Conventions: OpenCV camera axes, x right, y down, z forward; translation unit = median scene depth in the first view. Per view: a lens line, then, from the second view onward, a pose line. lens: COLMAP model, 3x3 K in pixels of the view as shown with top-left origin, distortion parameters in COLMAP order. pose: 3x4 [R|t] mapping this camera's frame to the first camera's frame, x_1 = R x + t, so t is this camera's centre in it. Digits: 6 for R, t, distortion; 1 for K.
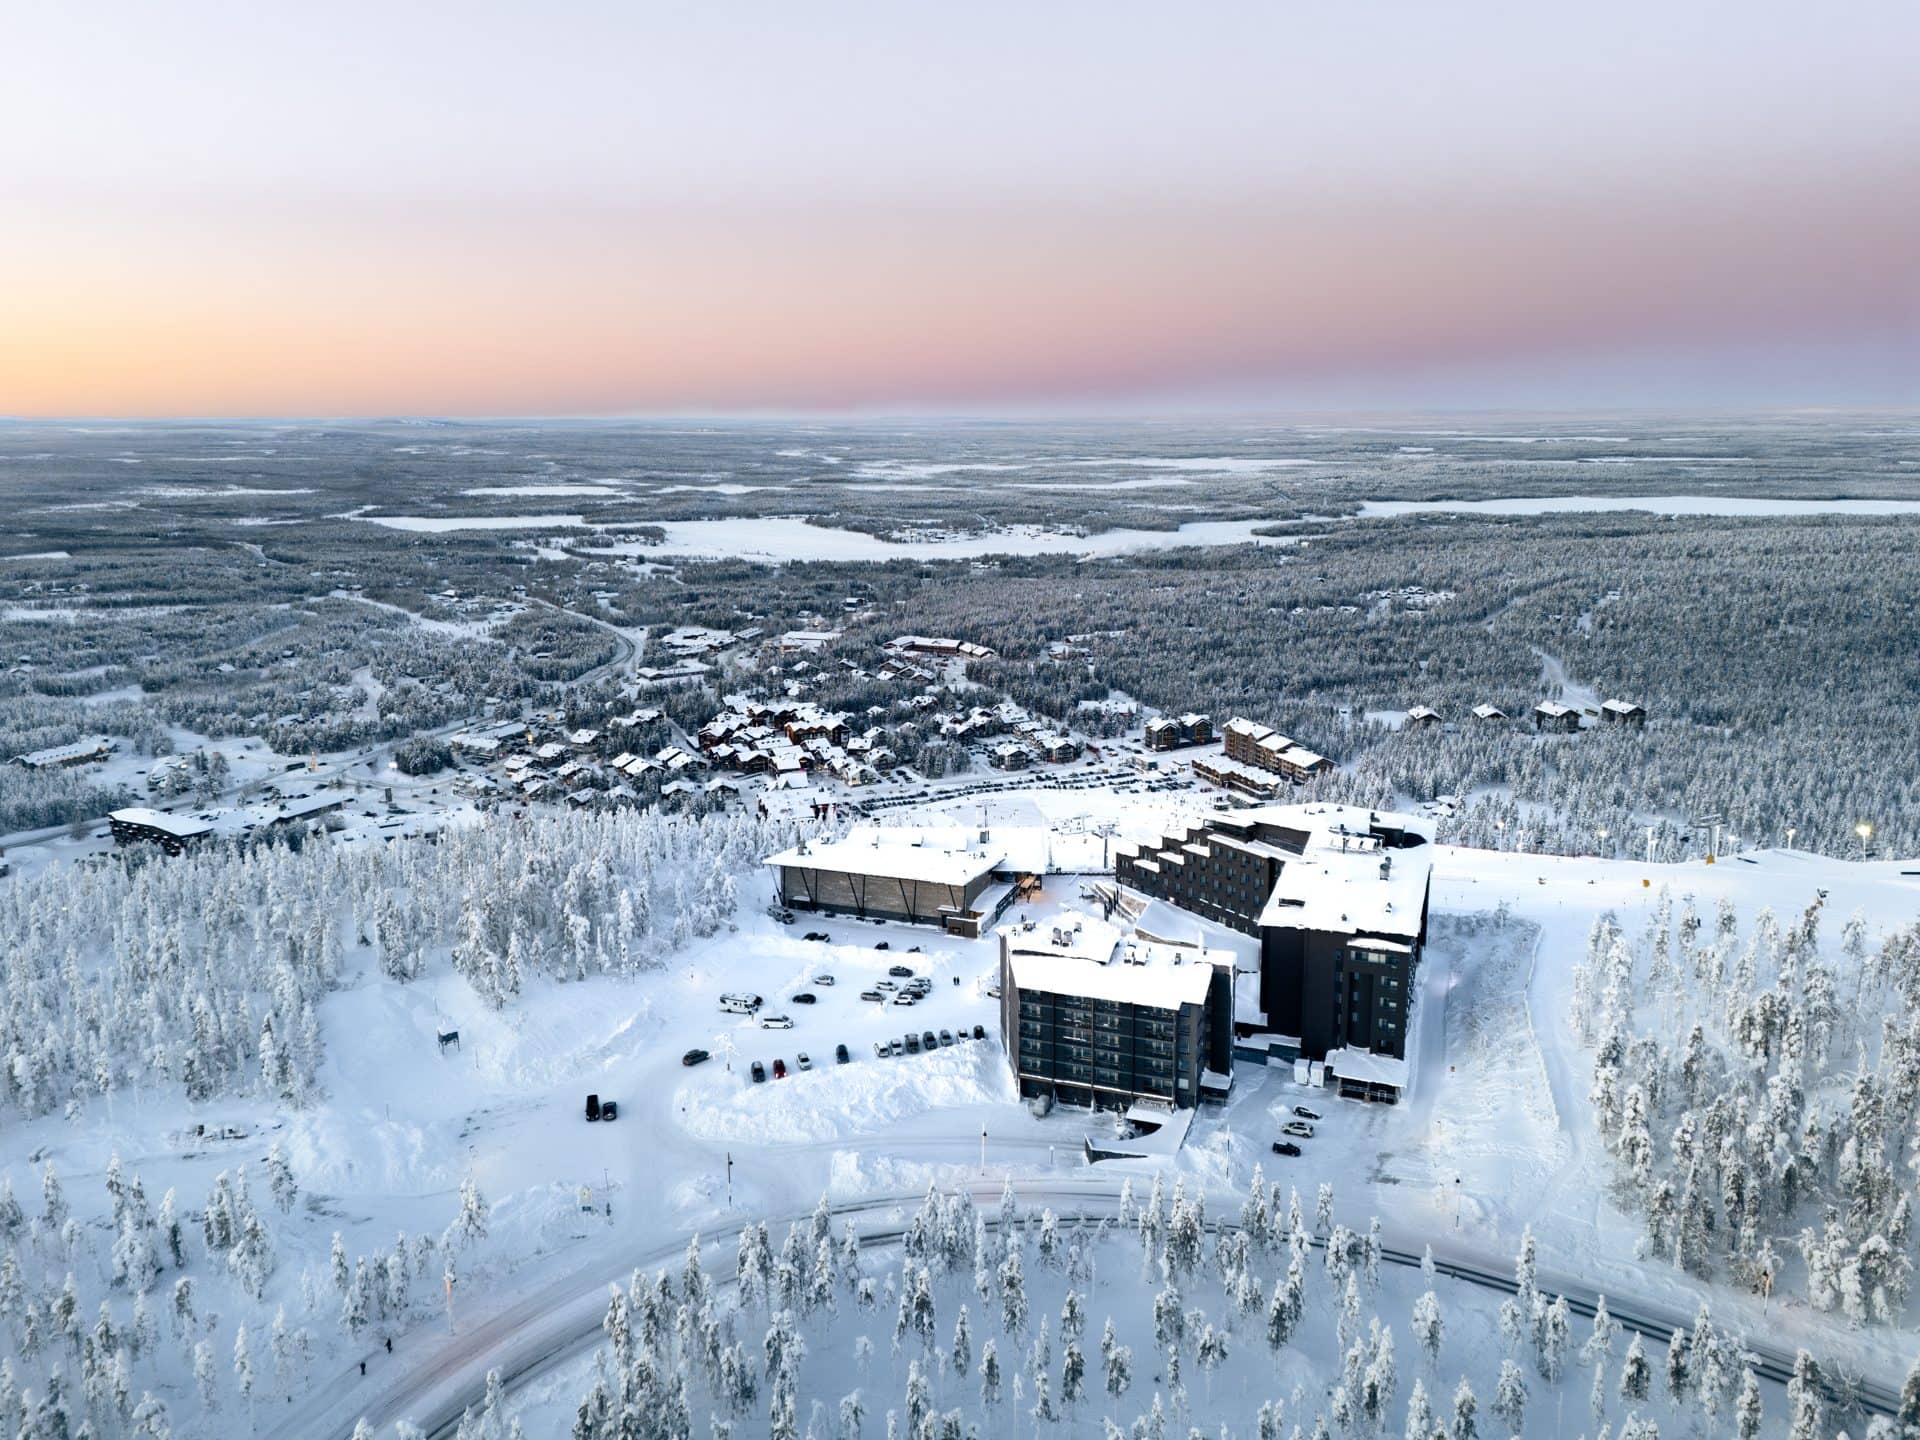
lens RADIAL K [[1392.3, 0, 960.0], [0, 1392.3, 720.0], [0, 0, 1]] dist [0.087051, -0.088614]
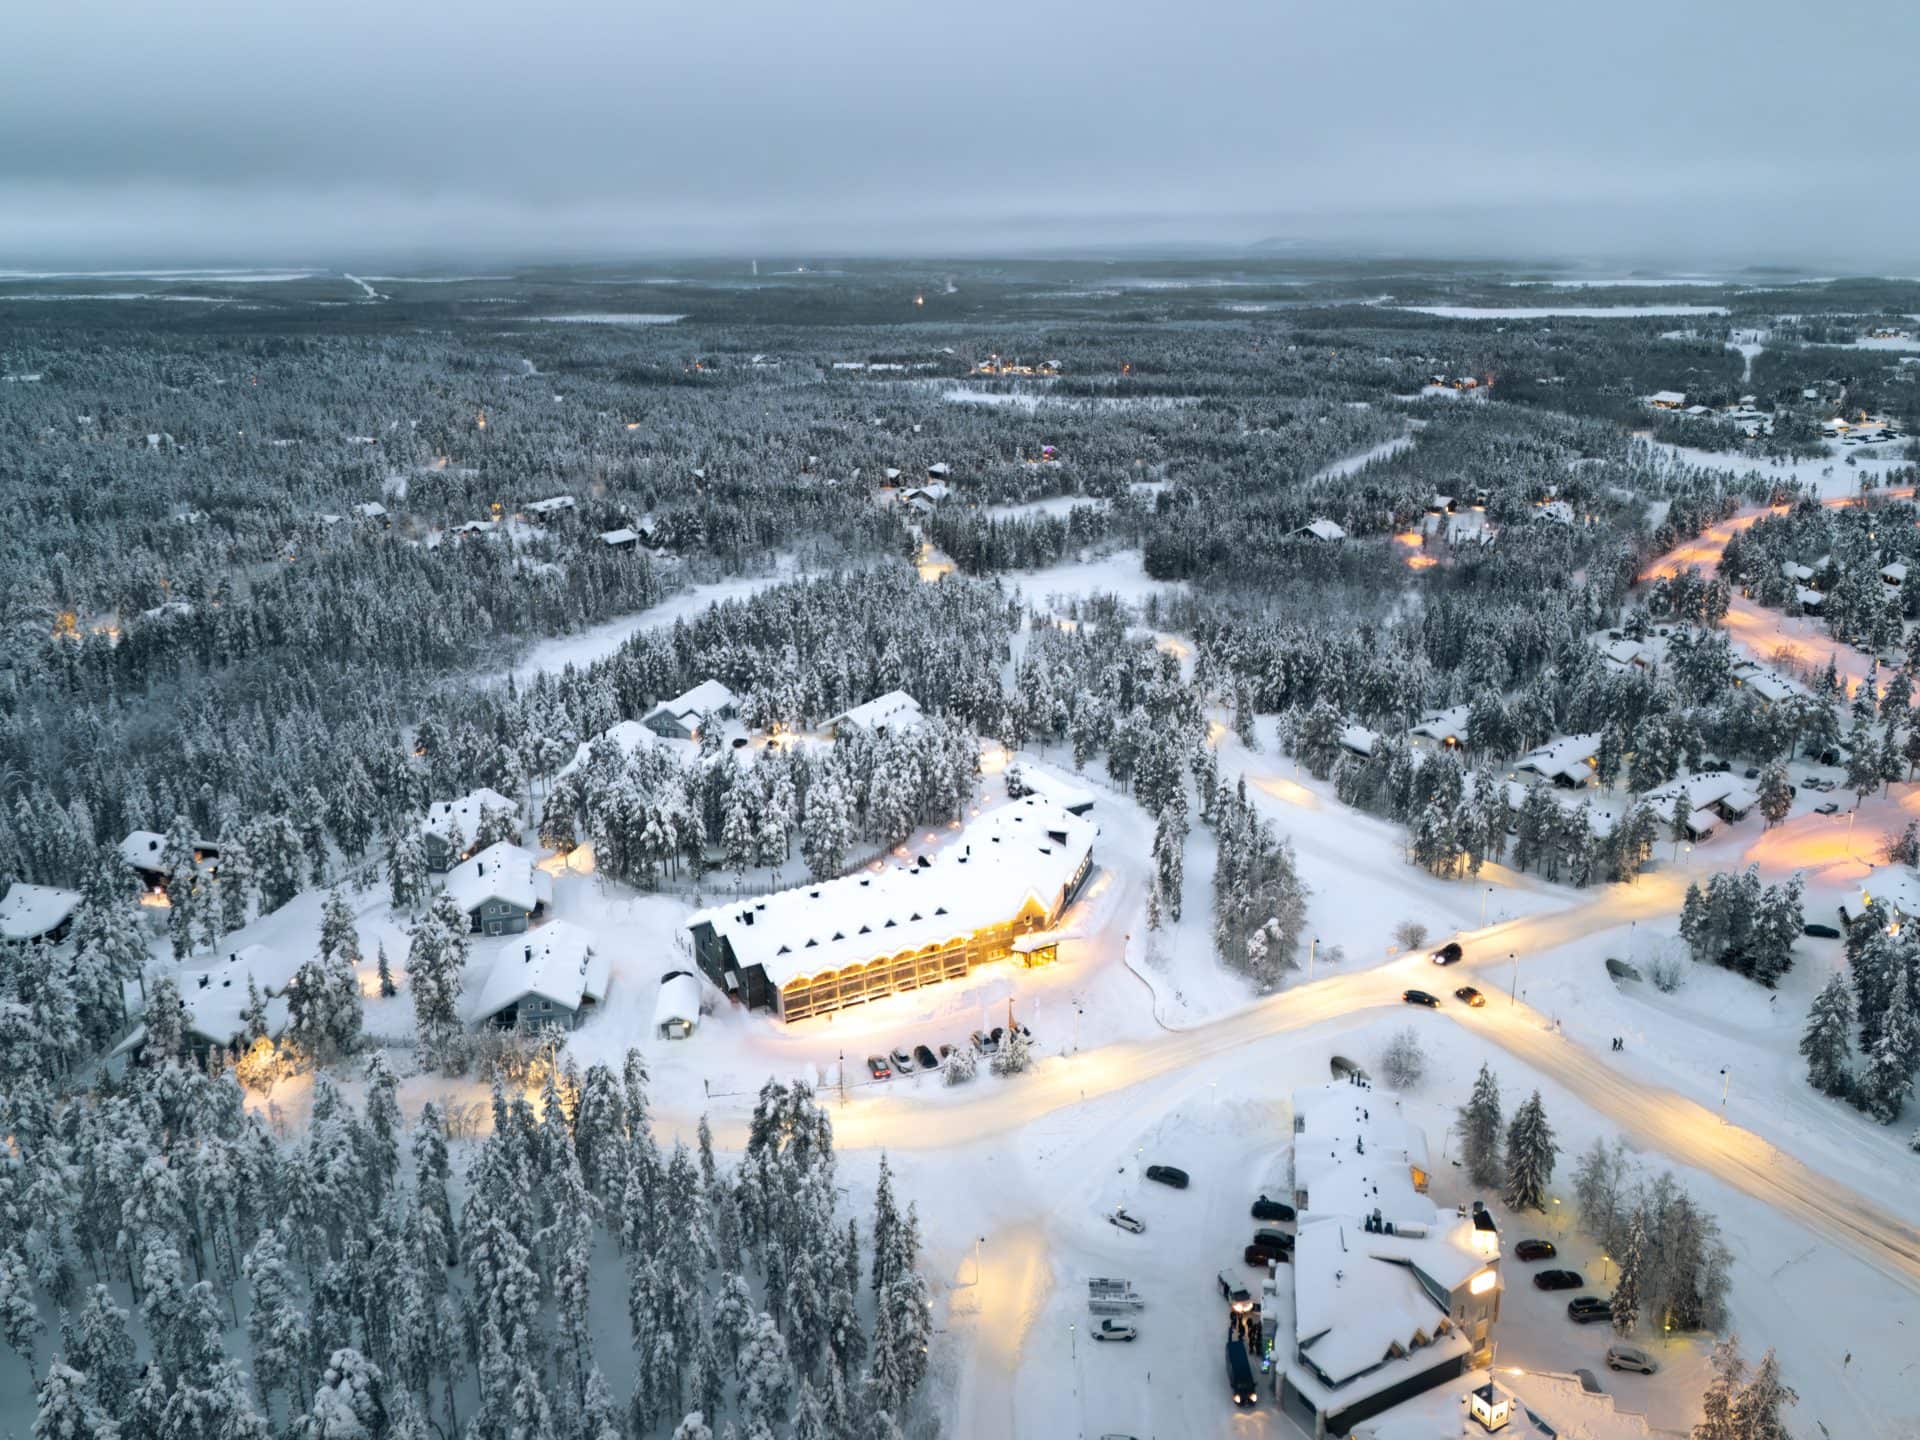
lens RADIAL K [[1392.3, 0, 960.0], [0, 1392.3, 720.0], [0, 0, 1]] dist [0.087051, -0.088614]
pose [[0.815179, 0.178050, -0.551163, -0.331501], [-0.117975, 0.982672, 0.142960, -0.024854], [0.567067, -0.051515, 0.822059, 0.541226]]
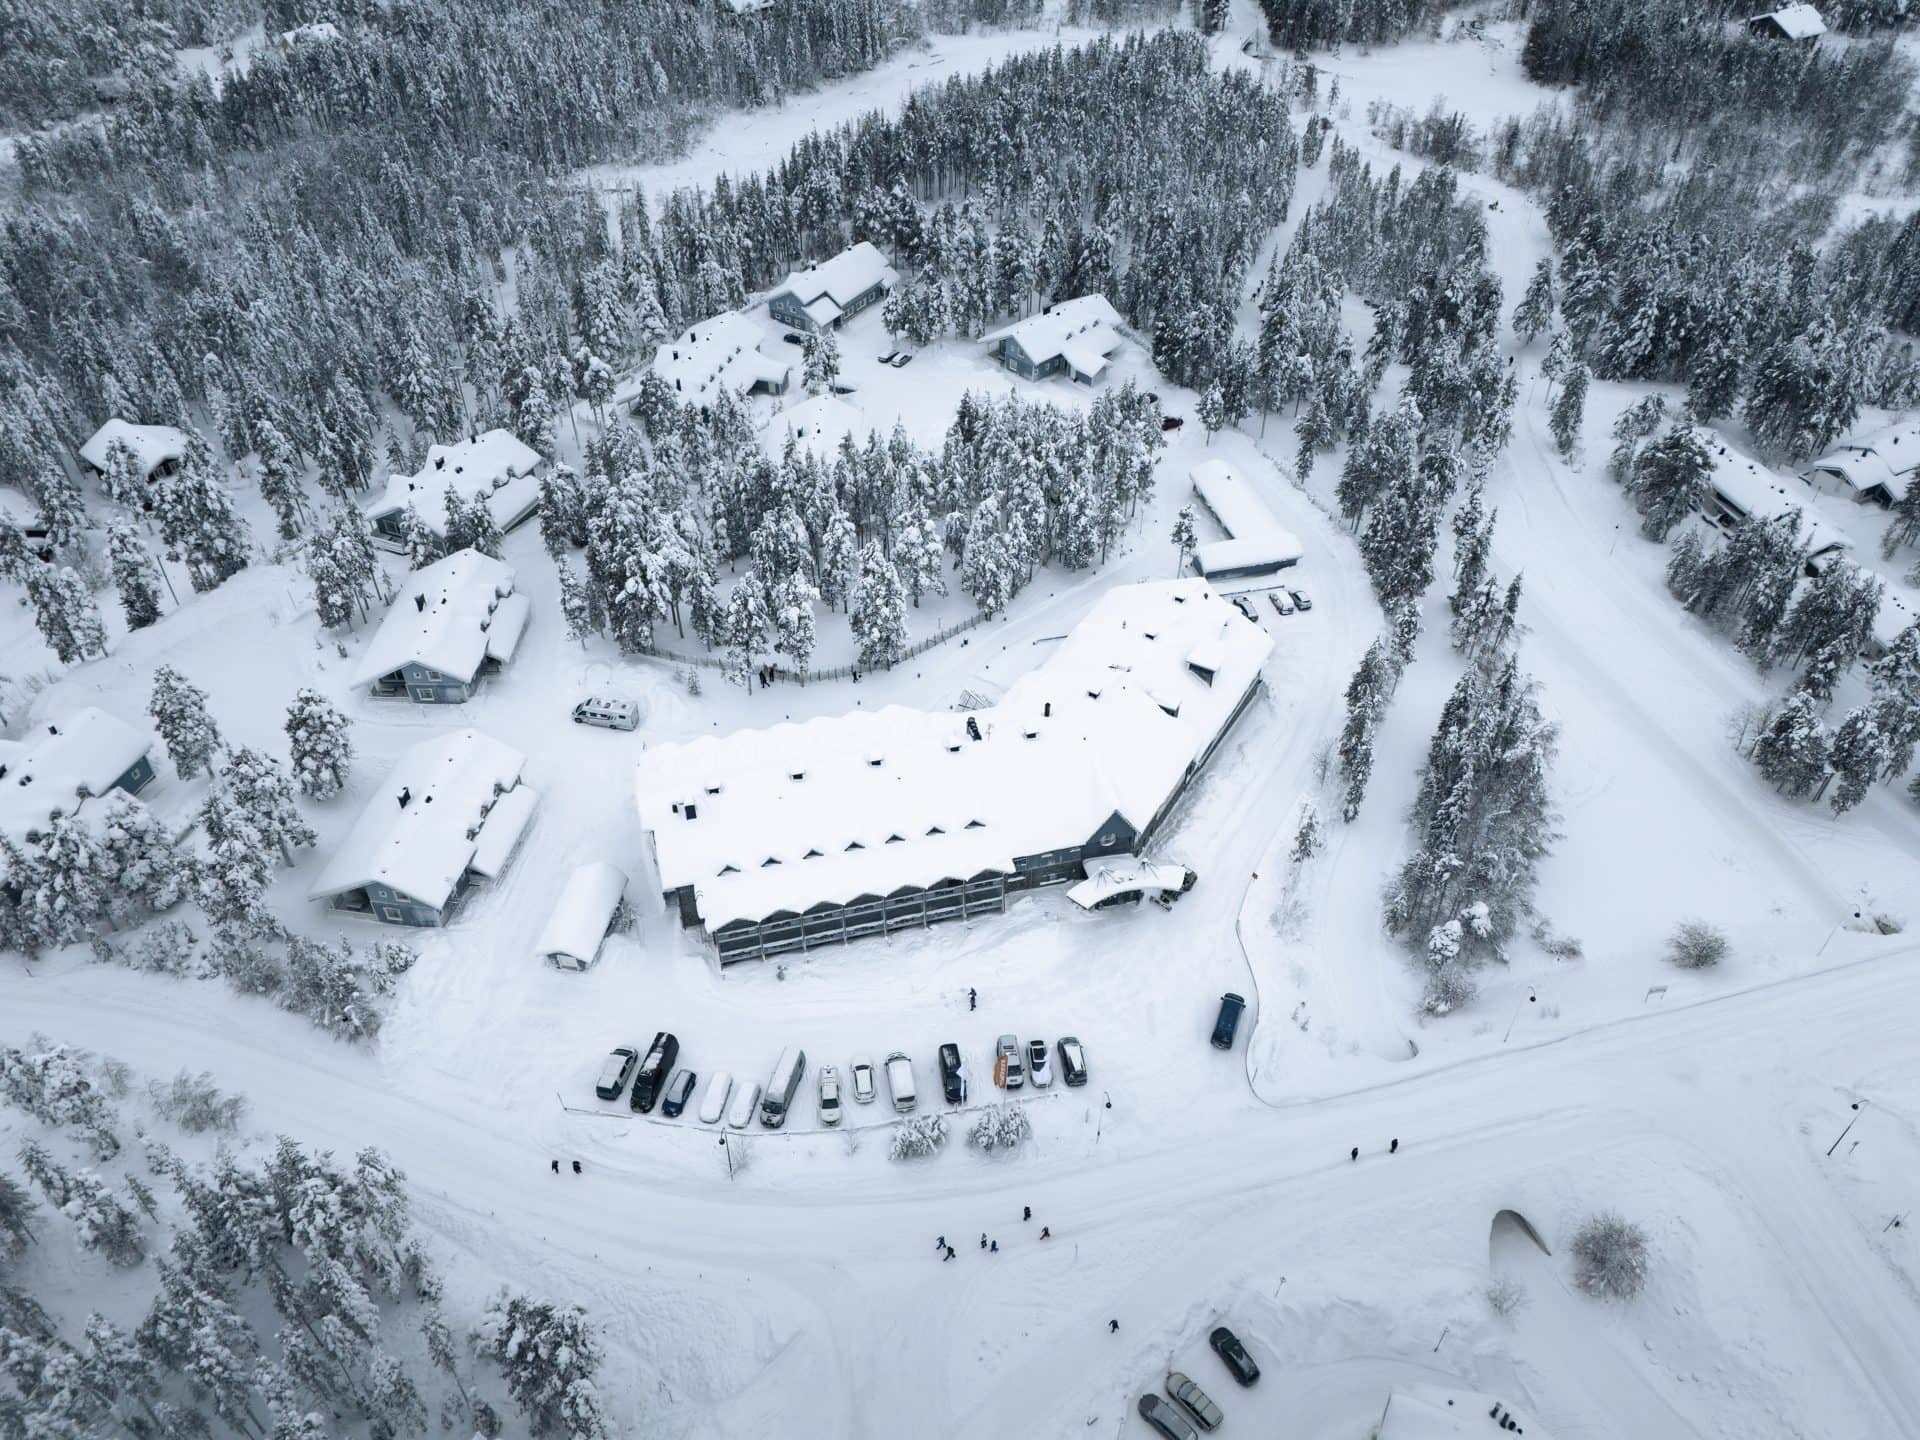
lens RADIAL K [[1391.7, 0, 960.0], [0, 1391.7, 720.0], [0, 0, 1]] dist [0.069833, -0.058880]
pose [[0.654917, 0.504976, -0.562213, -0.349446], [-0.178809, 0.826385, 0.533961, -0.037273], [0.734242, -0.249171, 0.631508, 0.578549]]
